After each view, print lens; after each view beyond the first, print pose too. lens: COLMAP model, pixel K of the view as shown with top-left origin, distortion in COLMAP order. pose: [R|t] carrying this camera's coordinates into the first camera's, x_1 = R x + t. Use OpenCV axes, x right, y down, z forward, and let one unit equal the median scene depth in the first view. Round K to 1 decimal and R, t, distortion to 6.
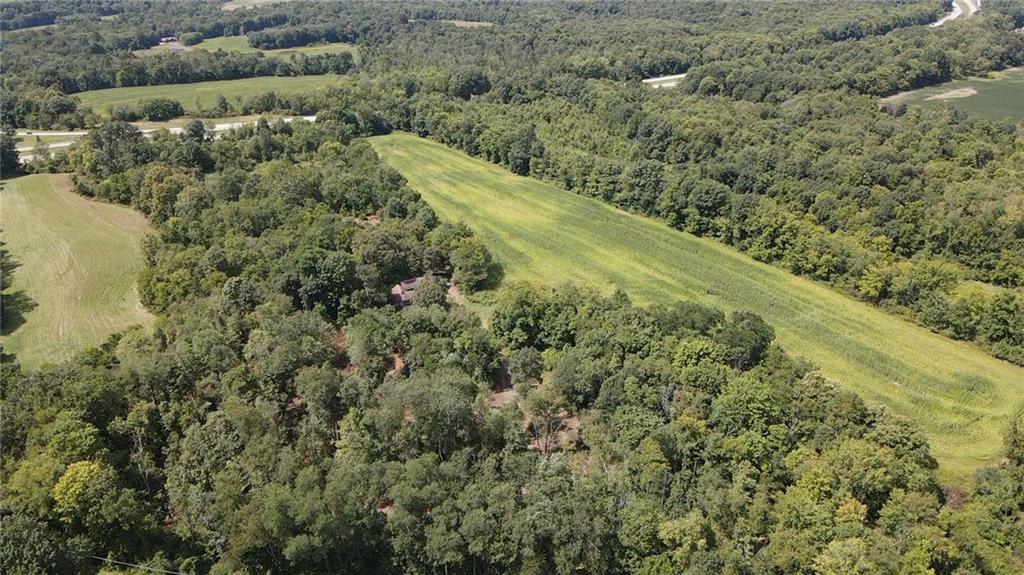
lens RADIAL K [[739.7, 0, 513.0], [0, 739.7, 289.4], [0, 0, 1]] dist [0.107150, -0.211218]
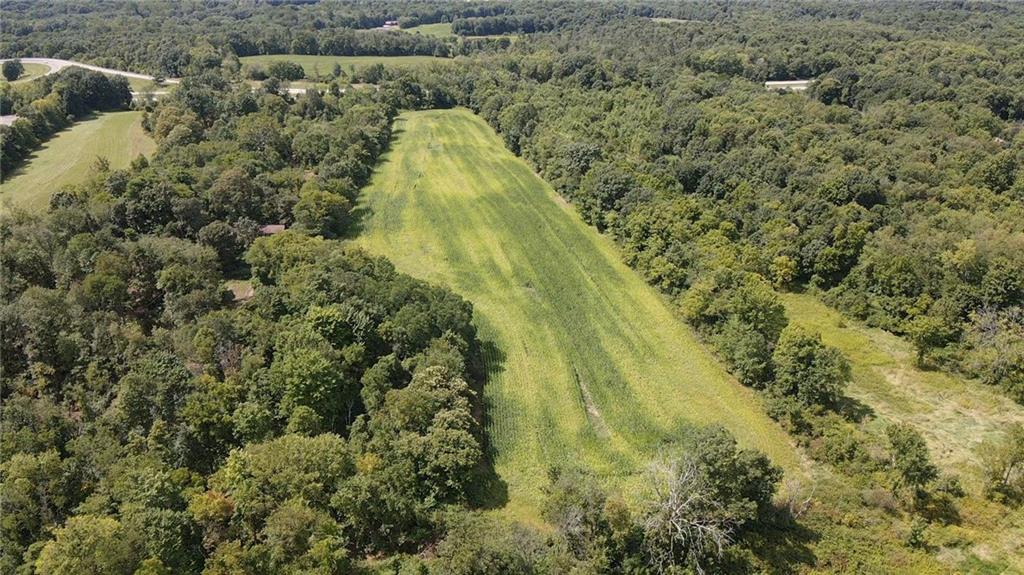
lens RADIAL K [[739.7, 0, 513.0], [0, 739.7, 289.4], [0, 0, 1]] dist [0.107150, -0.211218]
pose [[0.928127, 0.164701, -0.333848, 0.404569], [-0.167709, 0.985633, 0.020007, -0.003823], [0.332347, 0.037420, 0.942415, 0.131388]]
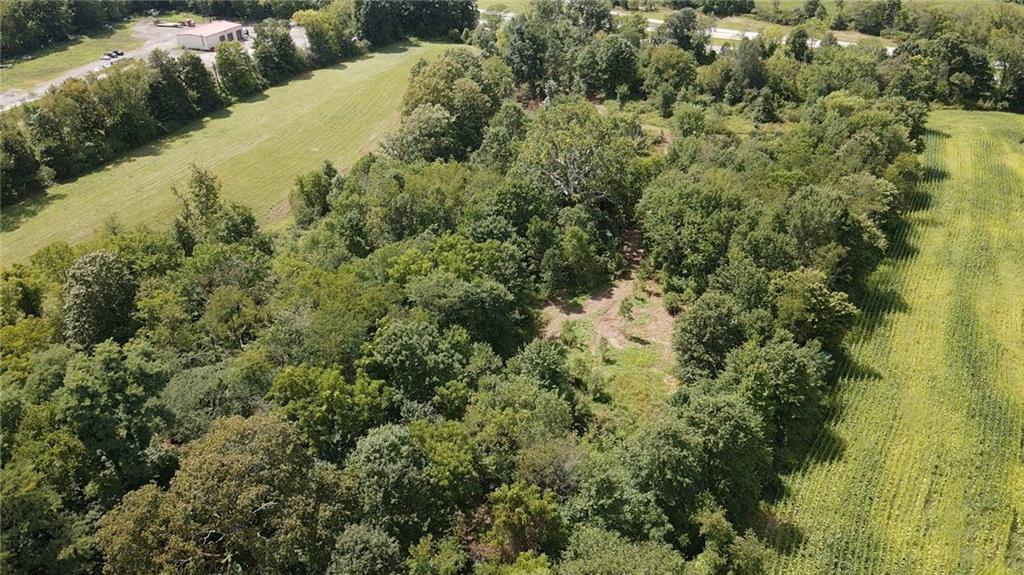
lens RADIAL K [[739.7, 0, 513.0], [0, 739.7, 289.4], [0, 0, 1]] dist [0.107150, -0.211218]
pose [[0.573013, 0.412039, -0.708434, 0.005037], [-0.350279, 0.904622, 0.242825, -0.156983], [0.740919, 0.109008, 0.662689, 0.687340]]
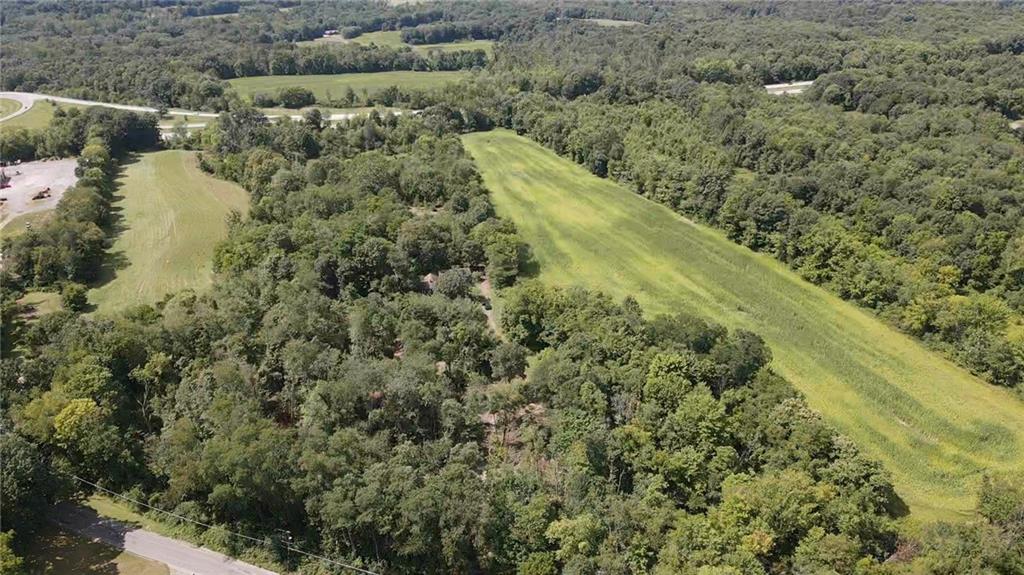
lens RADIAL K [[739.7, 0, 513.0], [0, 739.7, 289.4], [0, 0, 1]] dist [0.107150, -0.211218]
pose [[0.976106, 0.088978, -0.198243, 0.124229], [-0.088326, 0.996018, 0.012145, -0.005110], [0.198534, 0.005655, 0.980078, -0.005776]]
